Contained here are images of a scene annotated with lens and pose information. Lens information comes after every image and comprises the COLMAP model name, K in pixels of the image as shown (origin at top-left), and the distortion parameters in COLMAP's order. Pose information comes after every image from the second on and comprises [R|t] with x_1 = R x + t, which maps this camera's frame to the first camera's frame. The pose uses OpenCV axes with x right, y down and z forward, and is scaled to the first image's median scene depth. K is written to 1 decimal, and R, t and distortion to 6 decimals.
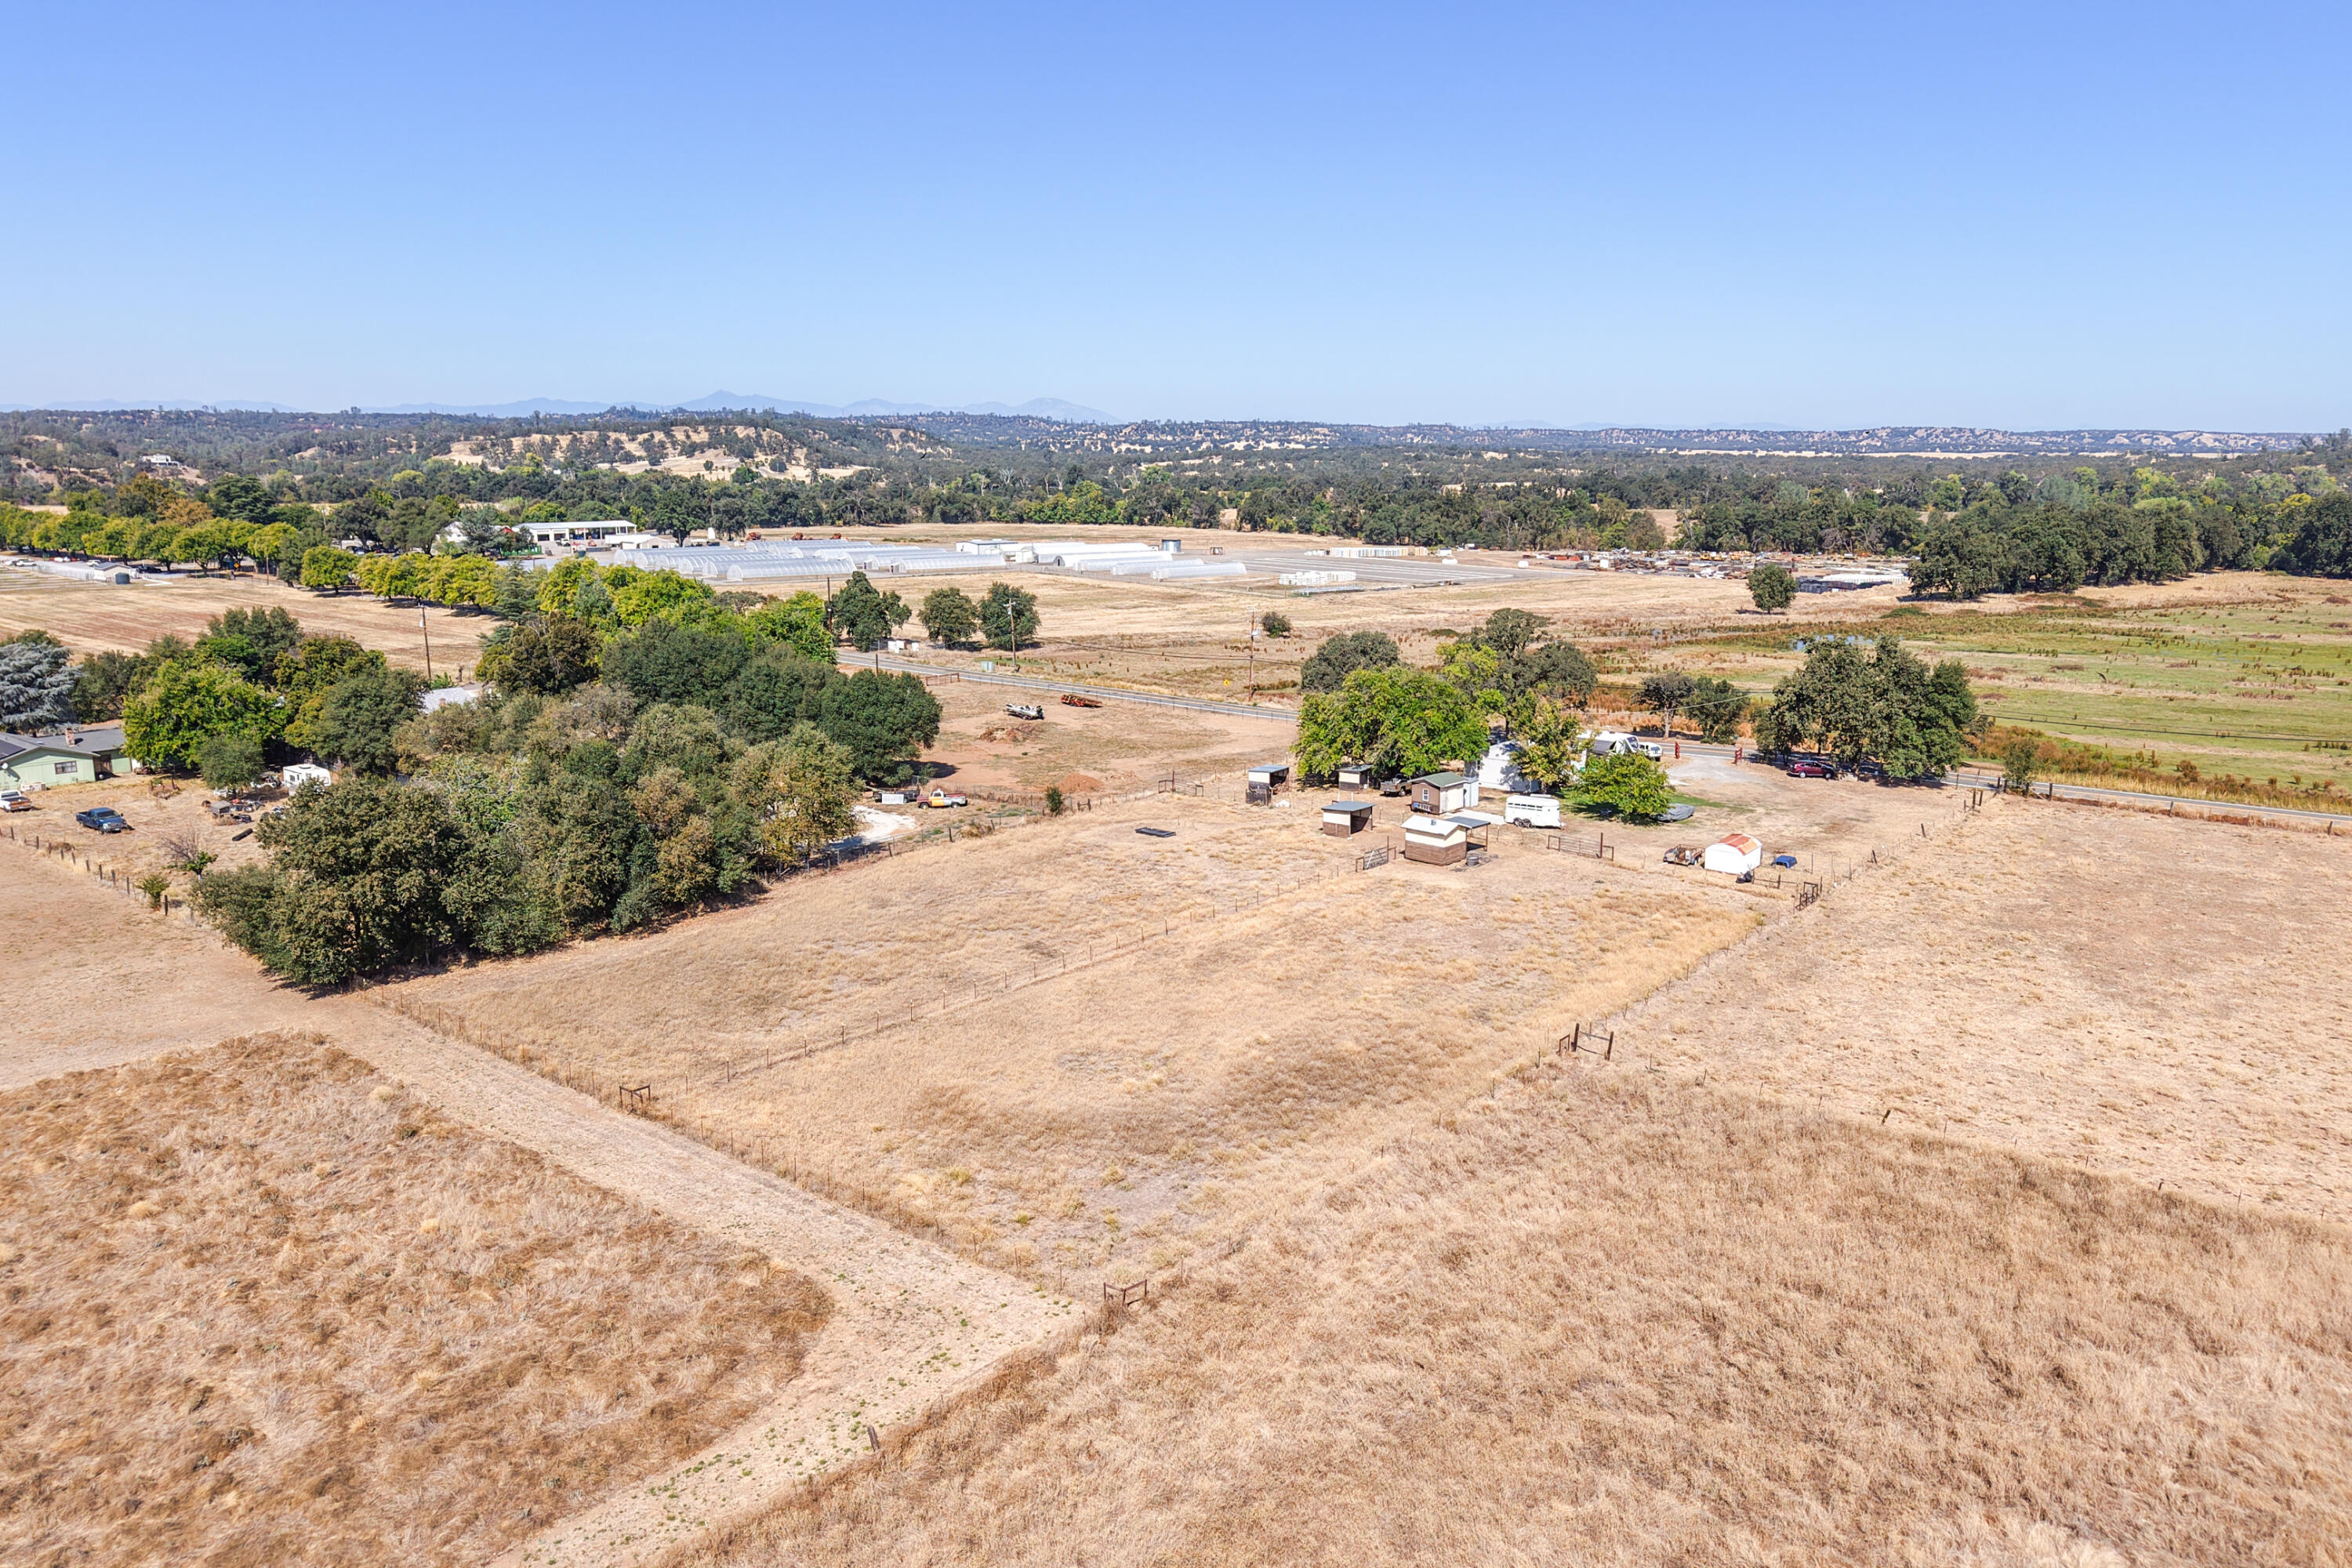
lens RADIAL K [[1670.4, 0, 1211.1], [0, 1670.4, 787.8], [0, 0, 1]] dist [0.028147, -0.023197]
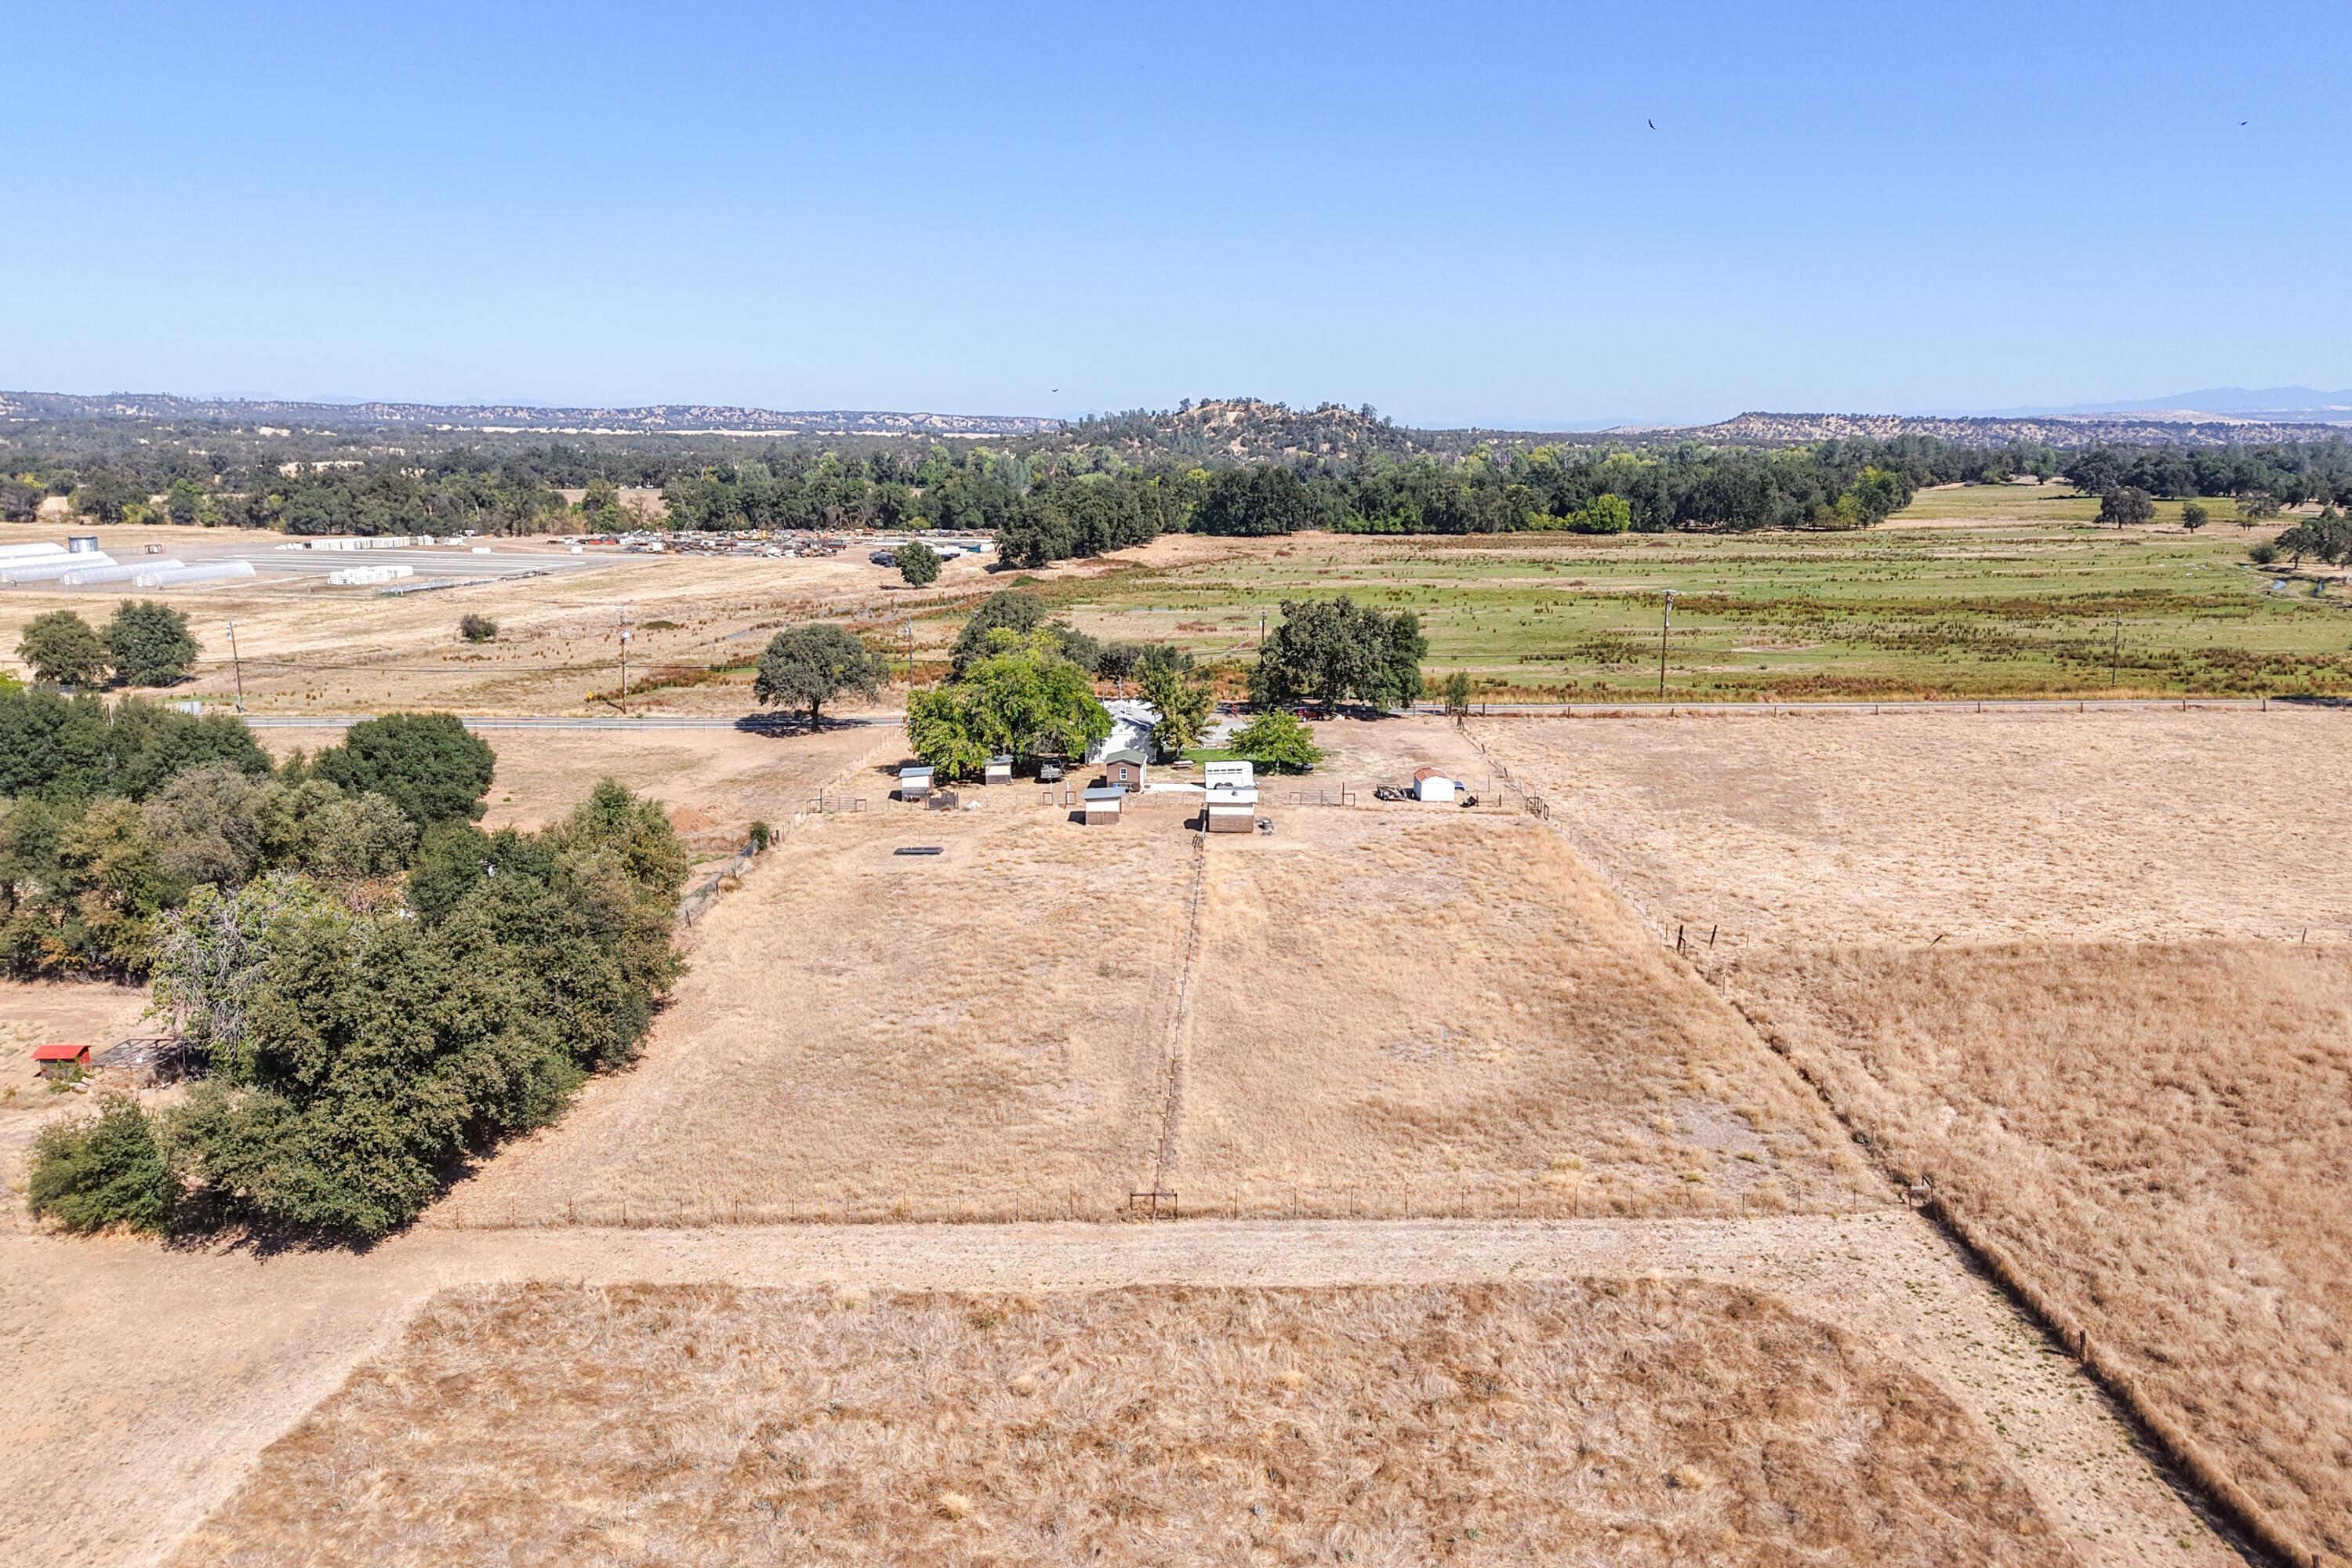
lens RADIAL K [[1649.7, 0, 1180.0], [0, 1649.7, 782.5], [0, 0, 1]] dist [0.034033, -0.037221]
pose [[0.771756, -0.130433, 0.622398, -0.093982], [0.122454, 0.990903, 0.055819, -0.008531], [-0.624017, 0.033137, 0.780708, 0.035487]]
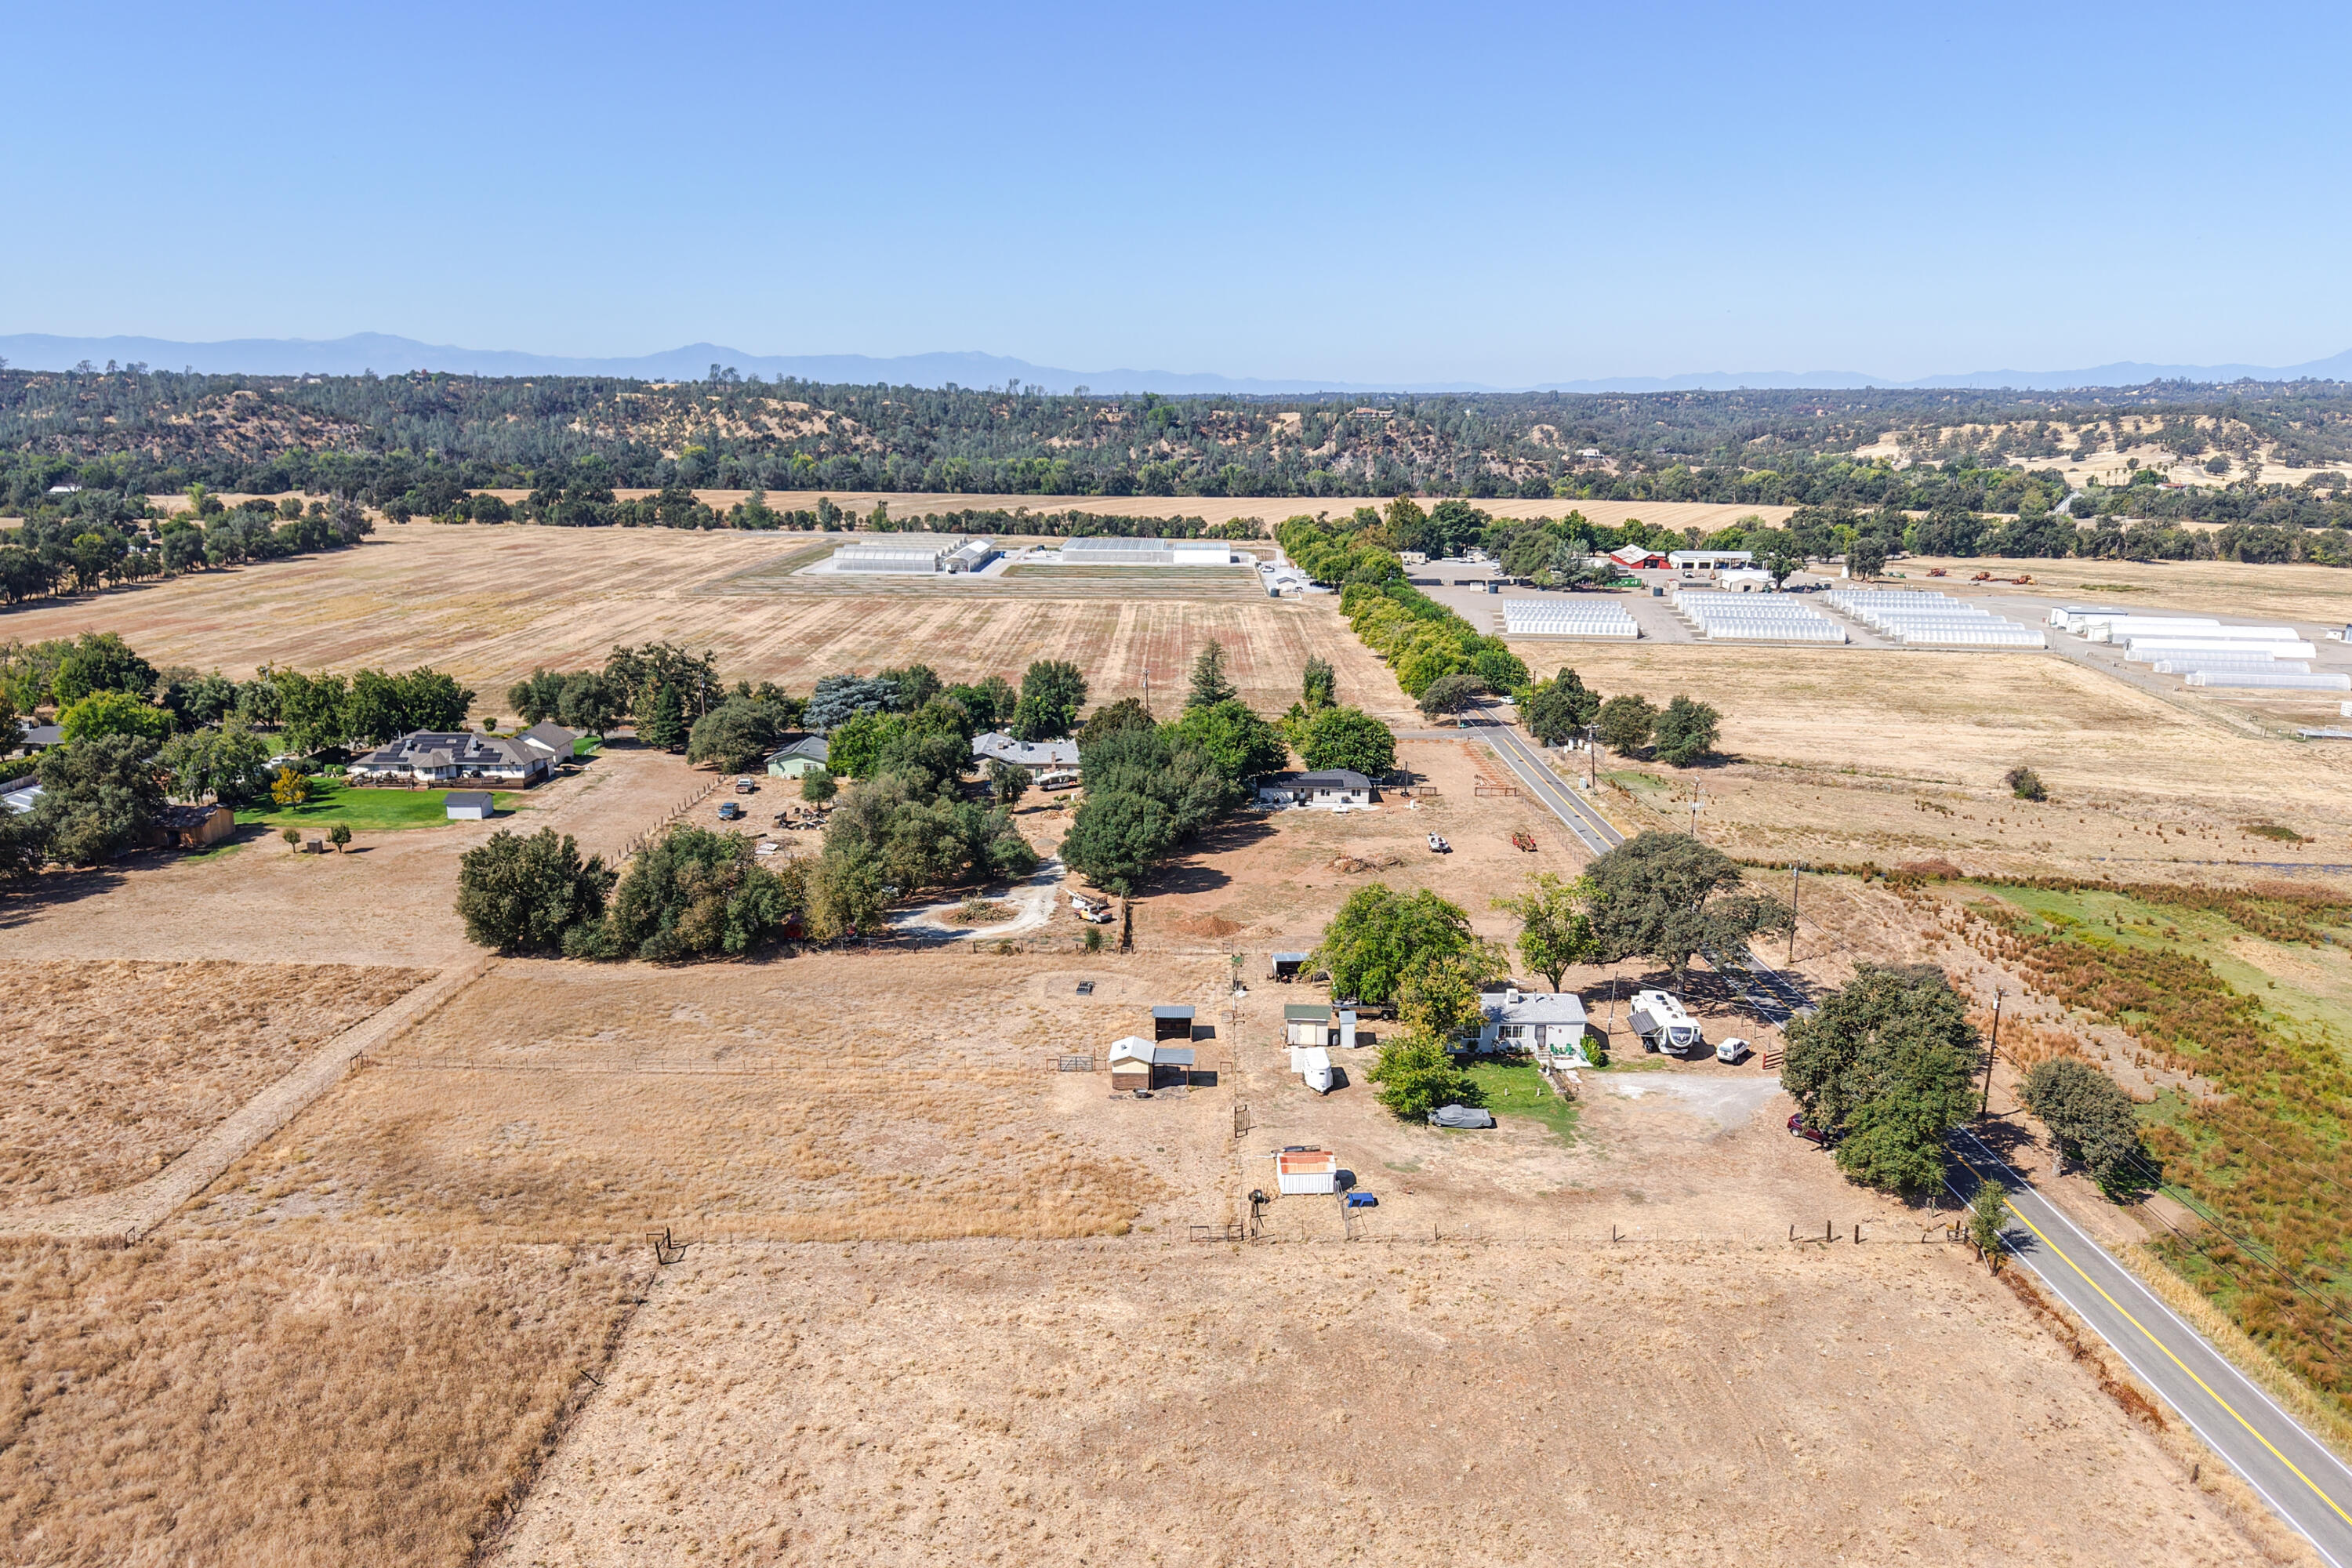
lens RADIAL K [[1649.7, 0, 1180.0], [0, 1649.7, 782.5], [0, 0, 1]] dist [0.034033, -0.037221]
pose [[0.640040, 0.172908, -0.748633, 0.163300], [-0.159173, 0.983051, 0.090966, -0.044324], [0.751674, 0.060940, 0.656714, 0.054196]]
